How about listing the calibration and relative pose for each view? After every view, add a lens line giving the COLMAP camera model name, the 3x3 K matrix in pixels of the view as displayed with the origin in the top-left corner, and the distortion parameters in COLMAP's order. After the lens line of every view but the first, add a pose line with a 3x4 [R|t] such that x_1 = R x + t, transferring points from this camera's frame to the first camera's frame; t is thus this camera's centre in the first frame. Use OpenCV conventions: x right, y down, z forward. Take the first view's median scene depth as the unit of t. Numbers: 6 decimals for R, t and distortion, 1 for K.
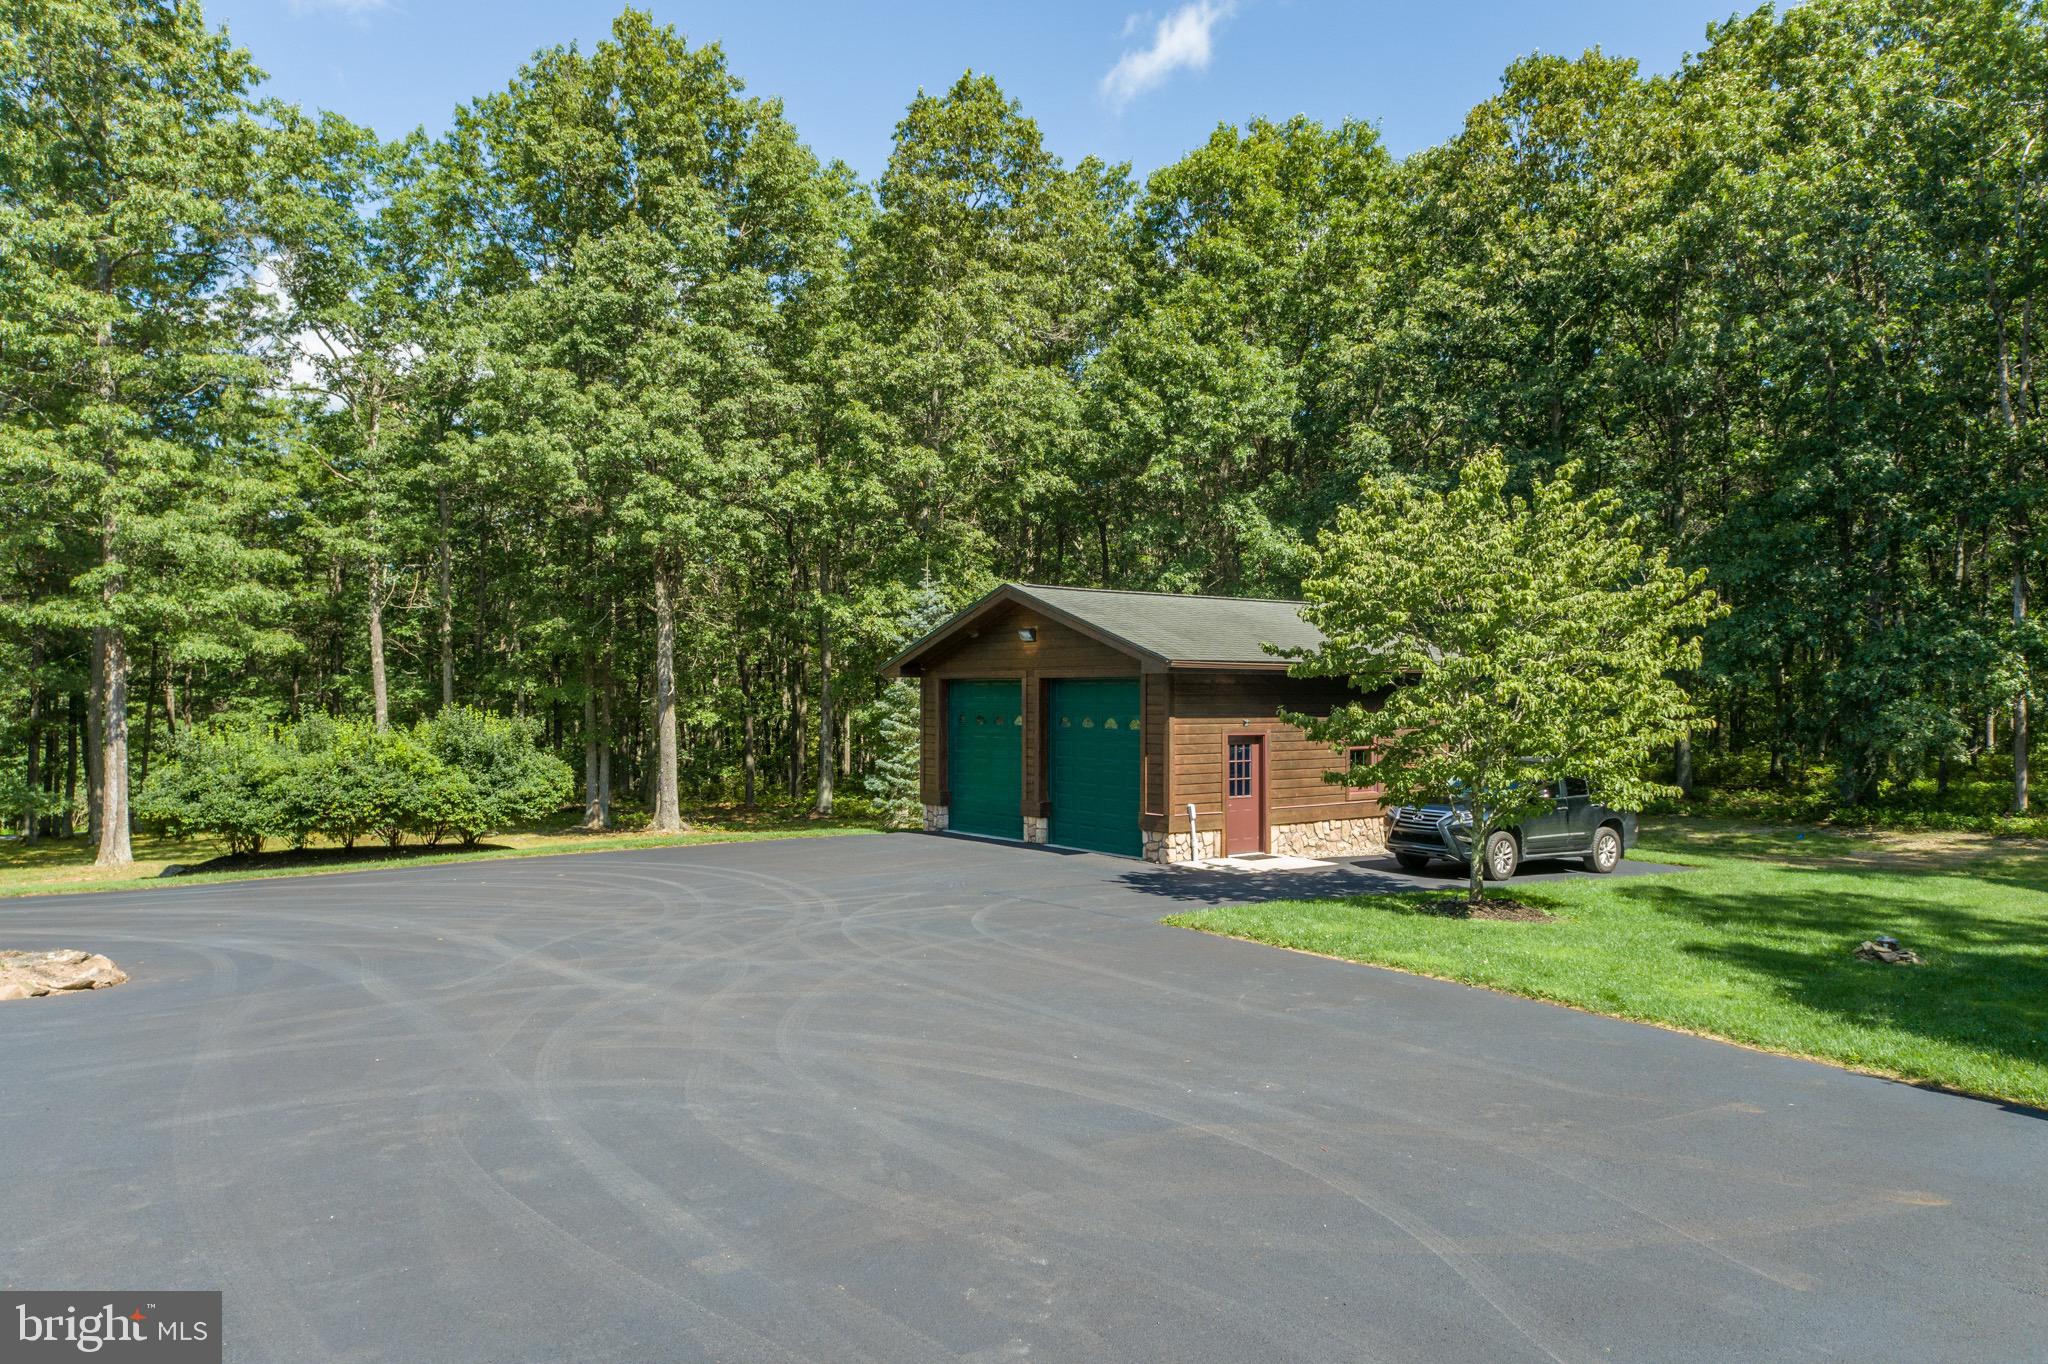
lens RADIAL K [[1397.9, 0, 1002.4], [0, 1397.9, 686.2], [0, 0, 1]] dist [-0.007415, 0.020396]
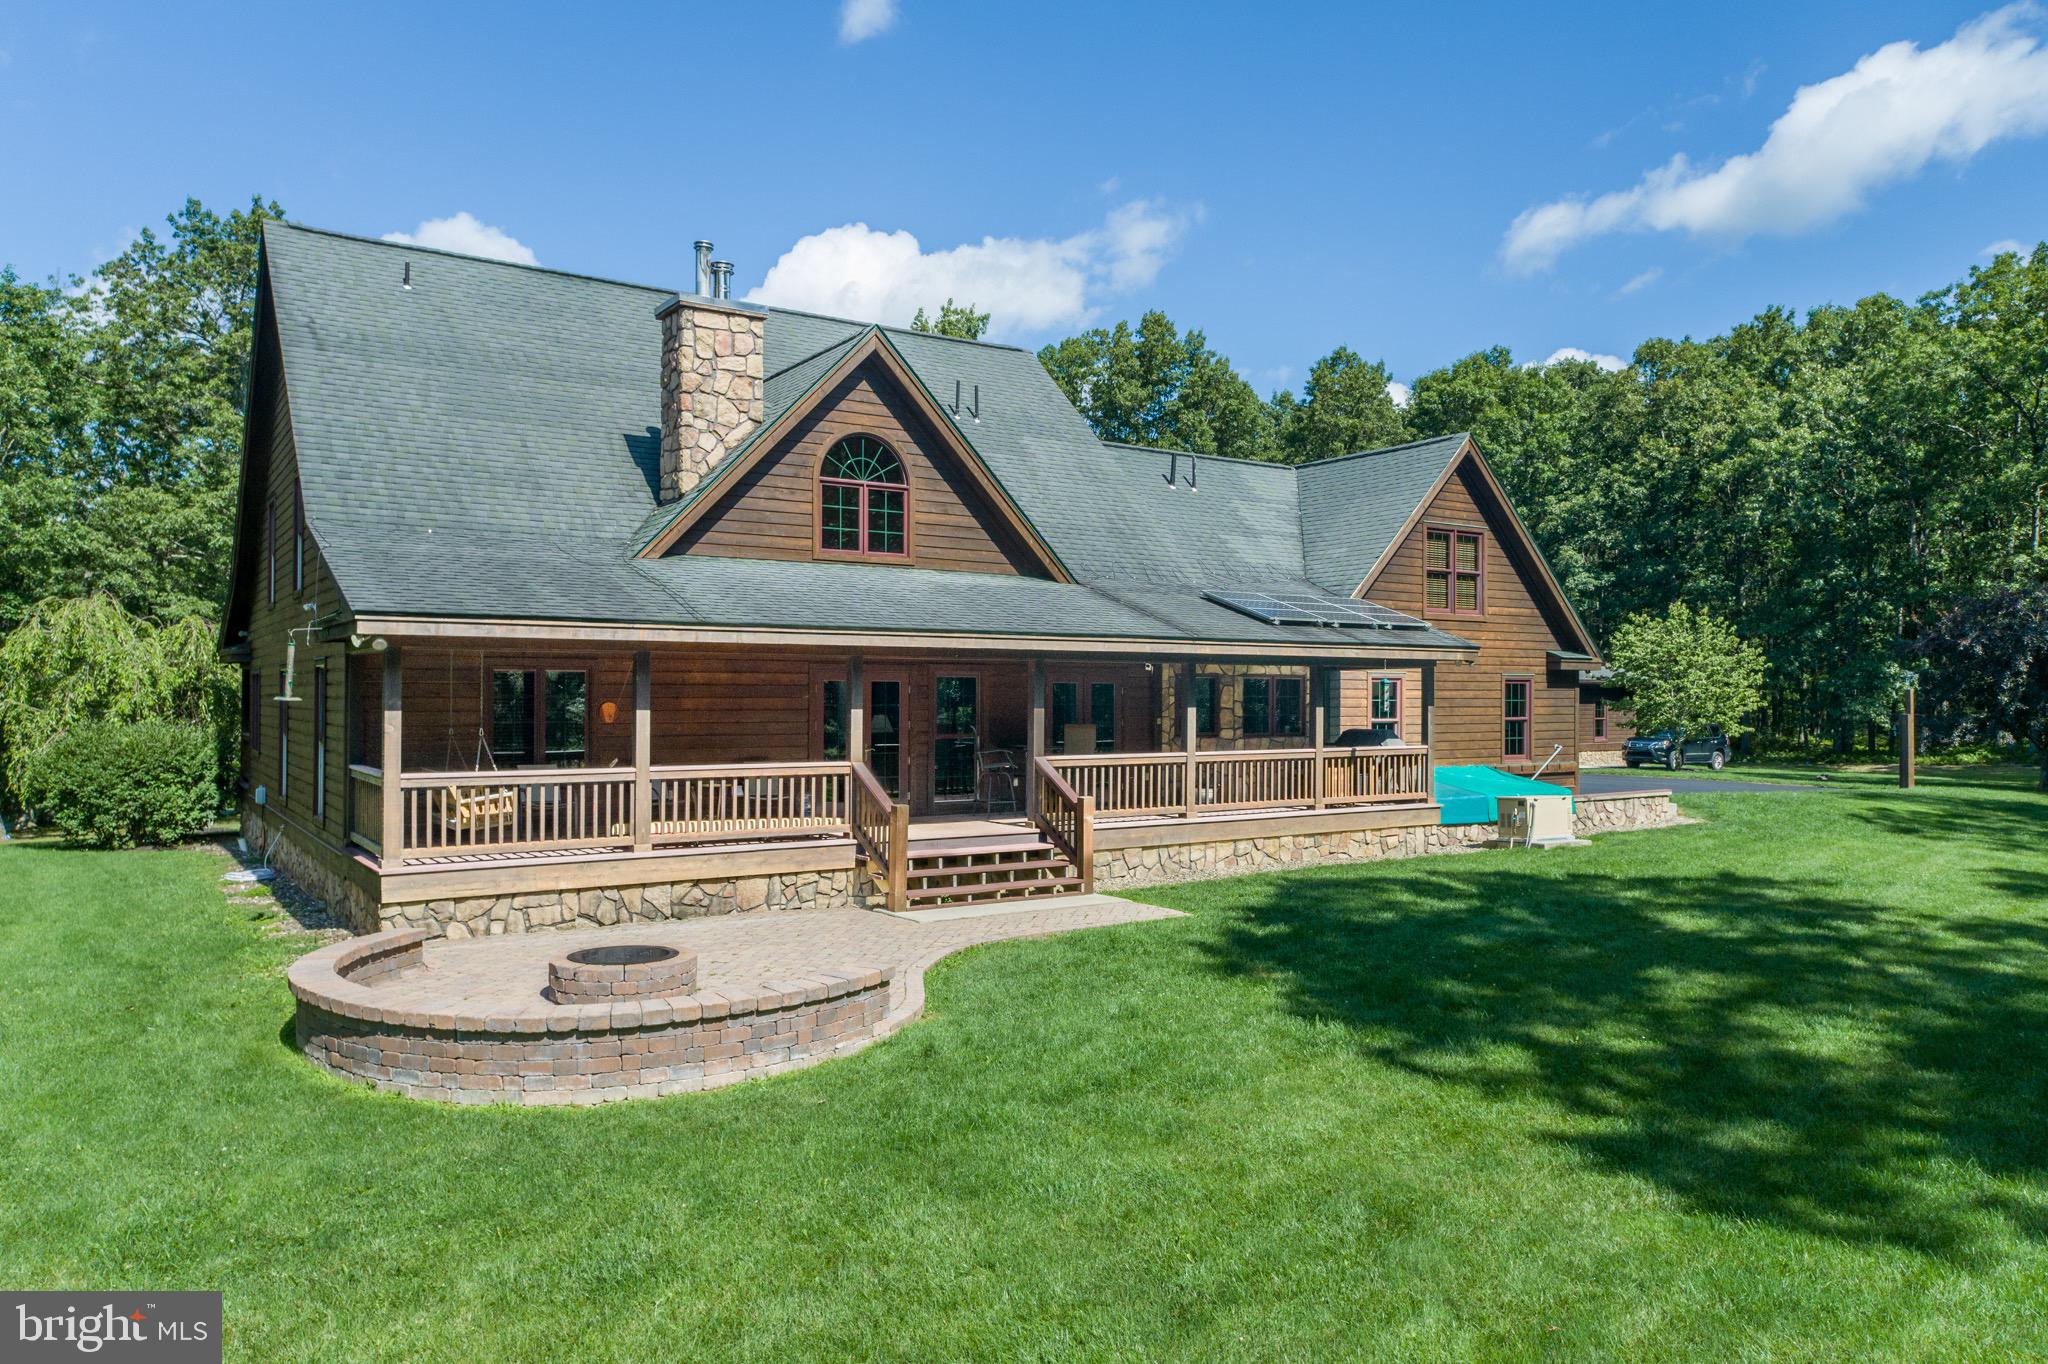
lens RADIAL K [[1386.2, 0, 1024.0], [0, 1386.2, 682.0], [0, 0, 1]] dist [-0.001930, 0.009951]
pose [[0.999948, 0.000007, -0.010189, -0.615351], [-0.000061, 0.999986, -0.005306, -0.000943], [0.010189, 0.005306, 0.999934, -1.163033]]
